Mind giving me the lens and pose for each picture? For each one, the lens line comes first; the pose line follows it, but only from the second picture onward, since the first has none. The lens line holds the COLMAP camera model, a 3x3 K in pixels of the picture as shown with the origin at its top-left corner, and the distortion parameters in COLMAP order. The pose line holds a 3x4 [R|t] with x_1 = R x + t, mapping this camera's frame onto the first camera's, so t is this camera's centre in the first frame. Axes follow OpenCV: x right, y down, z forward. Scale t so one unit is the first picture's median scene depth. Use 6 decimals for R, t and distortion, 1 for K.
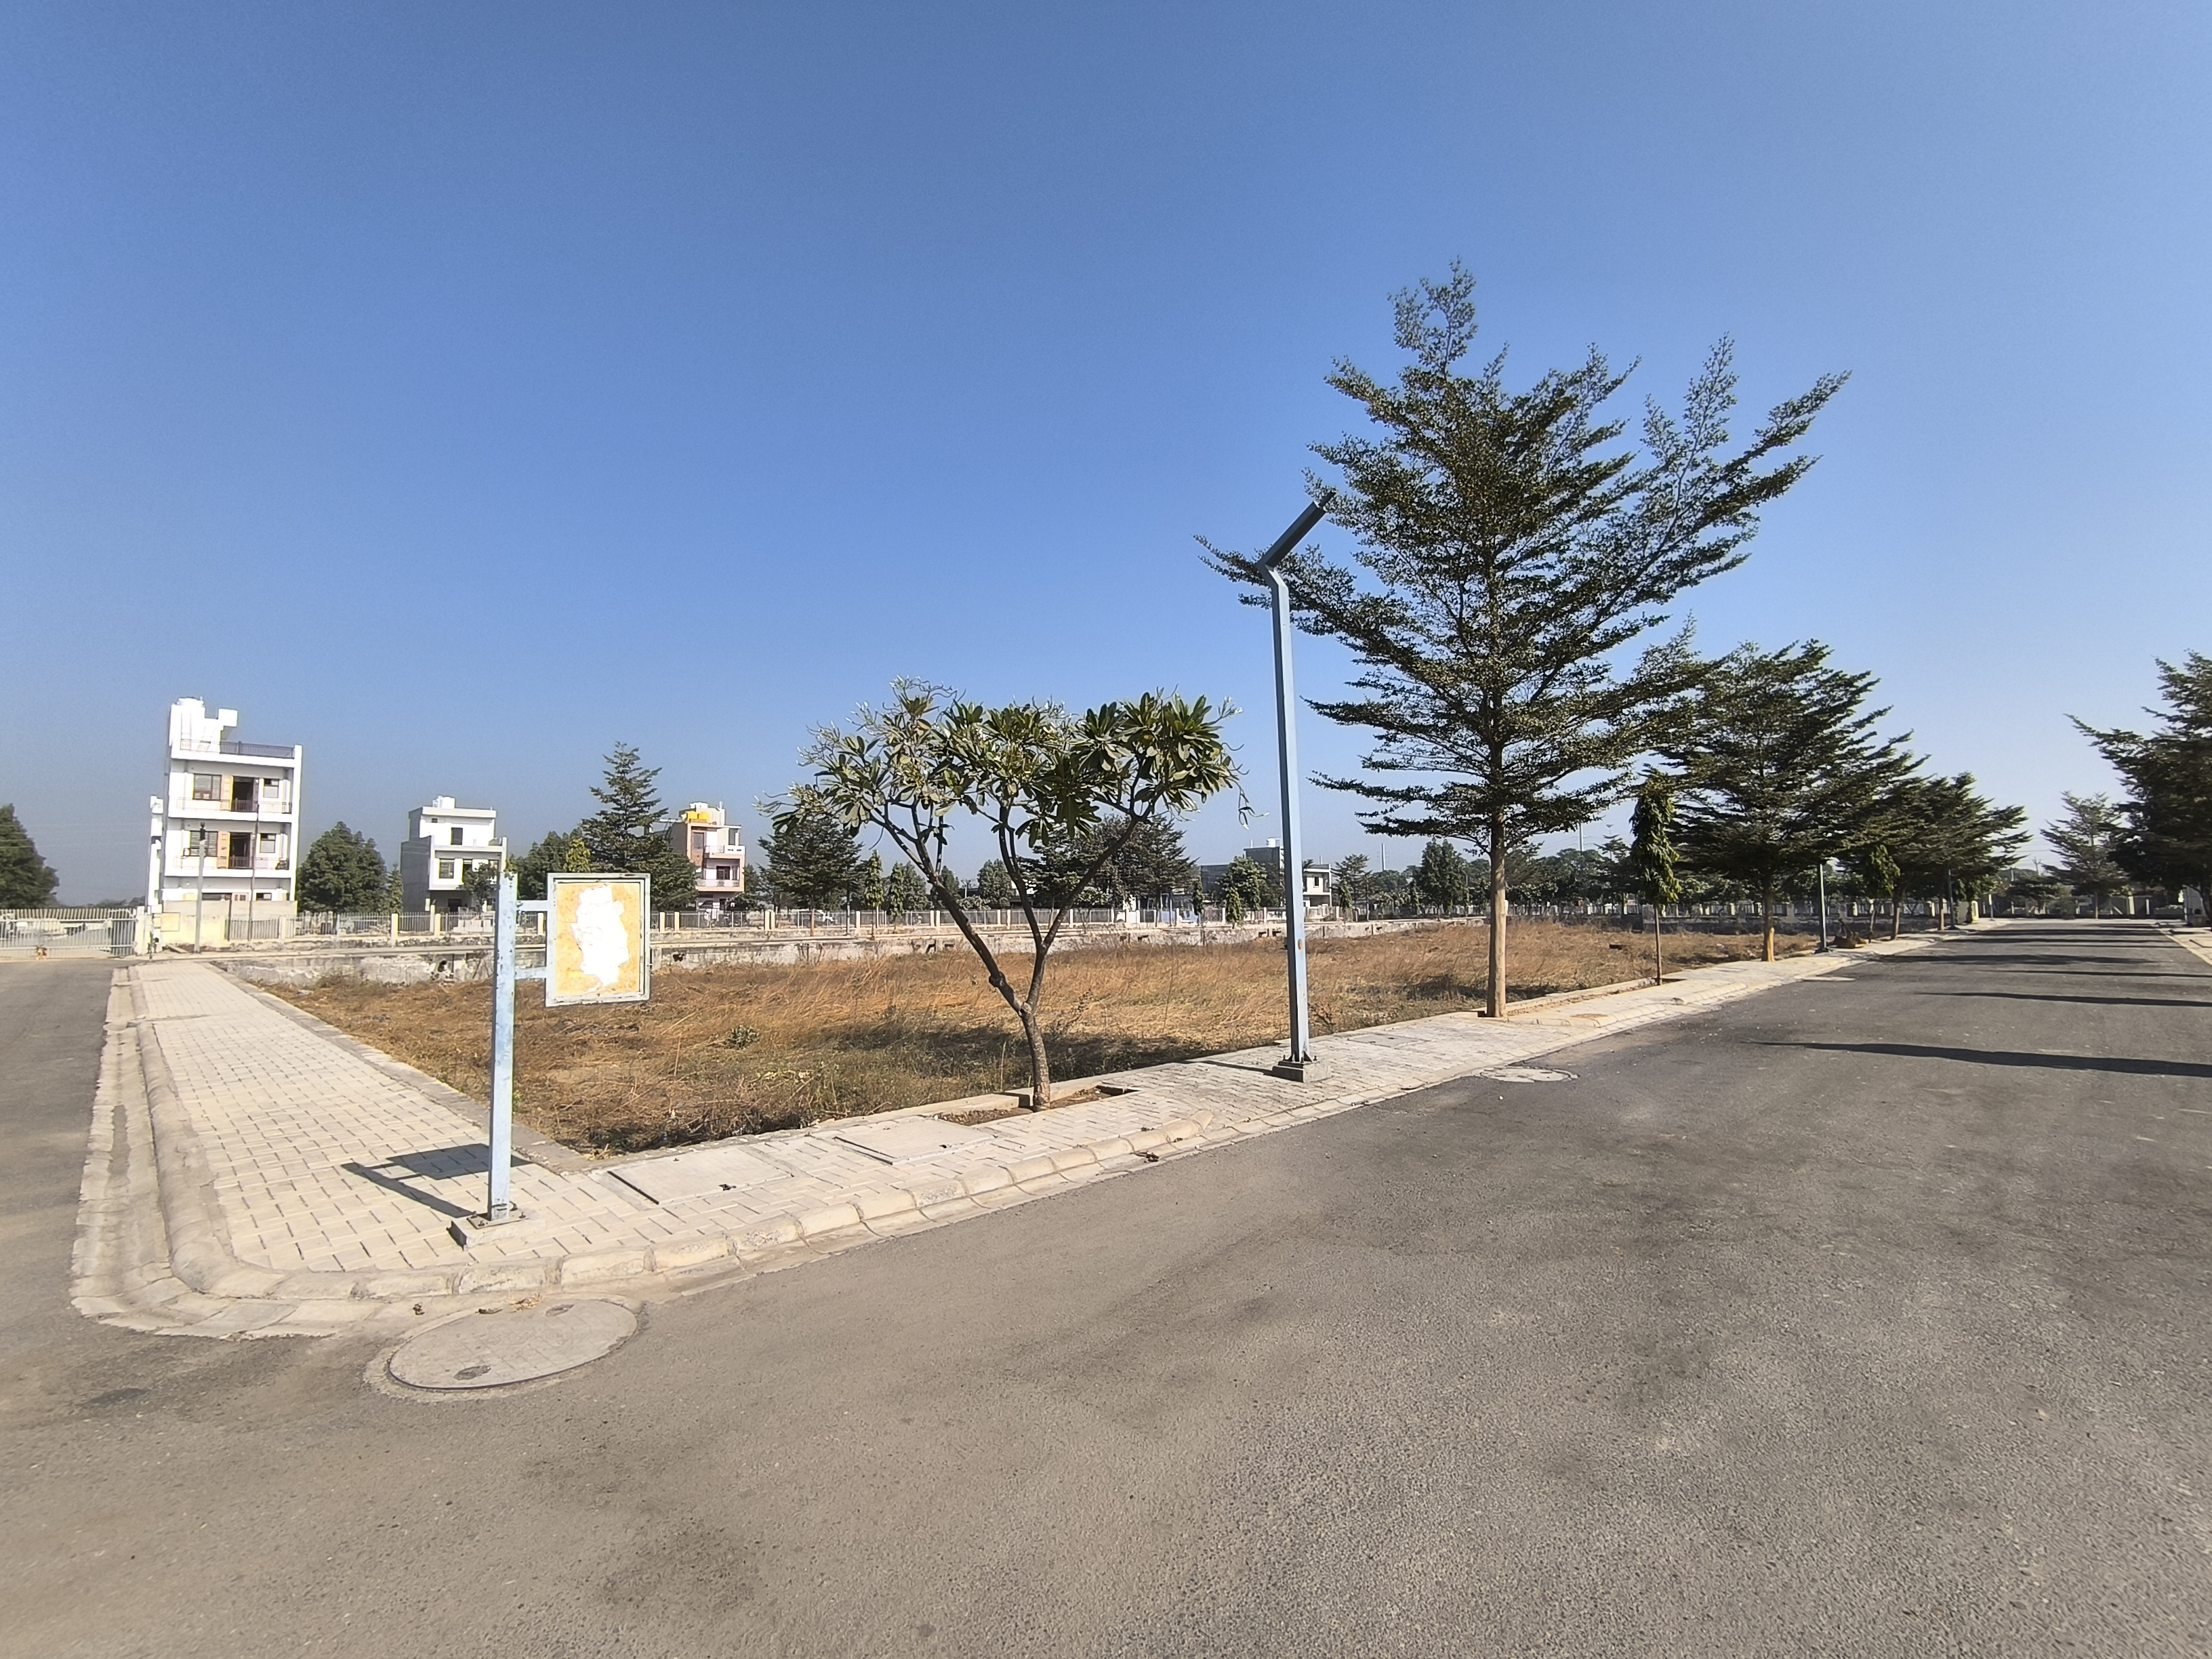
lens RADIAL K [[1004.7, 0, 1101.5], [0, 1004.7, 833.7], [0, 0, 1]] dist [-0.025308, 0.016269]
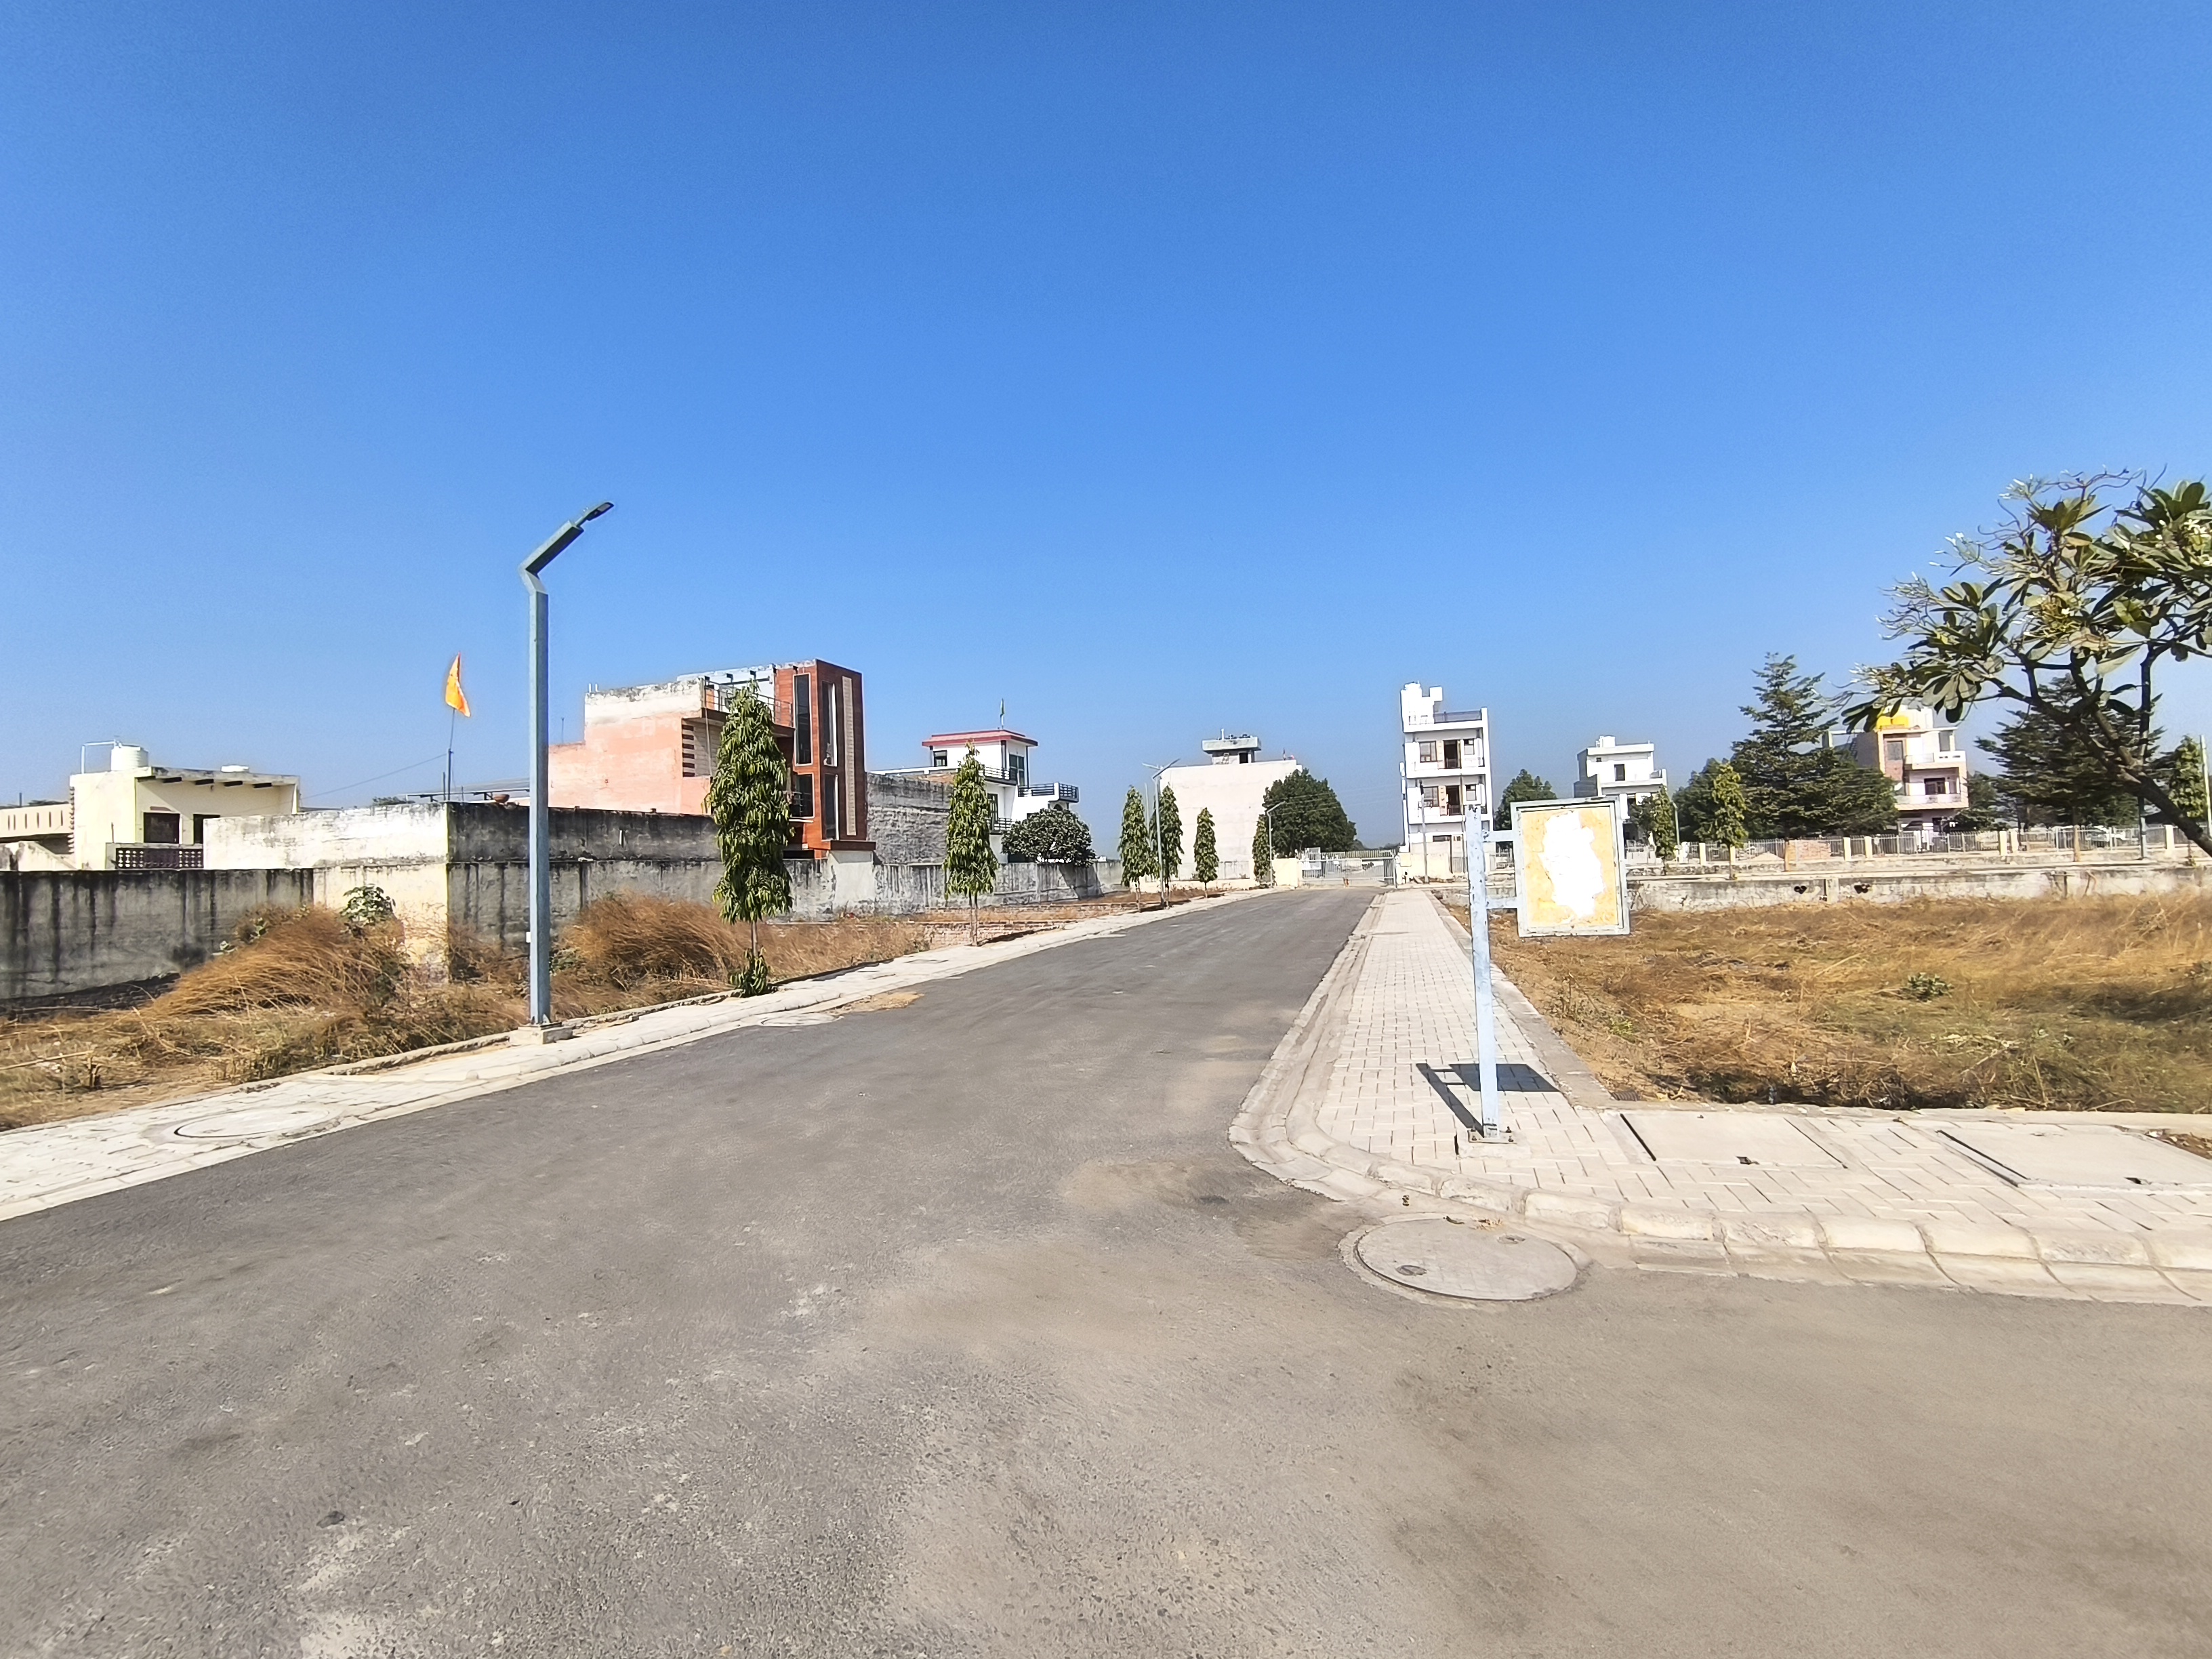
lens RADIAL K [[1006.0, 0, 1110.9], [0, 1006.0, 829.8], [0, 0, 1]] dist [0.003661, 0.001193]
pose [[0.488110, -0.042983, -0.871723, 0.087501], [0.100161, 0.994946, 0.007025, 0.013171], [0.867016, -0.090742, 0.489949, 0.111803]]
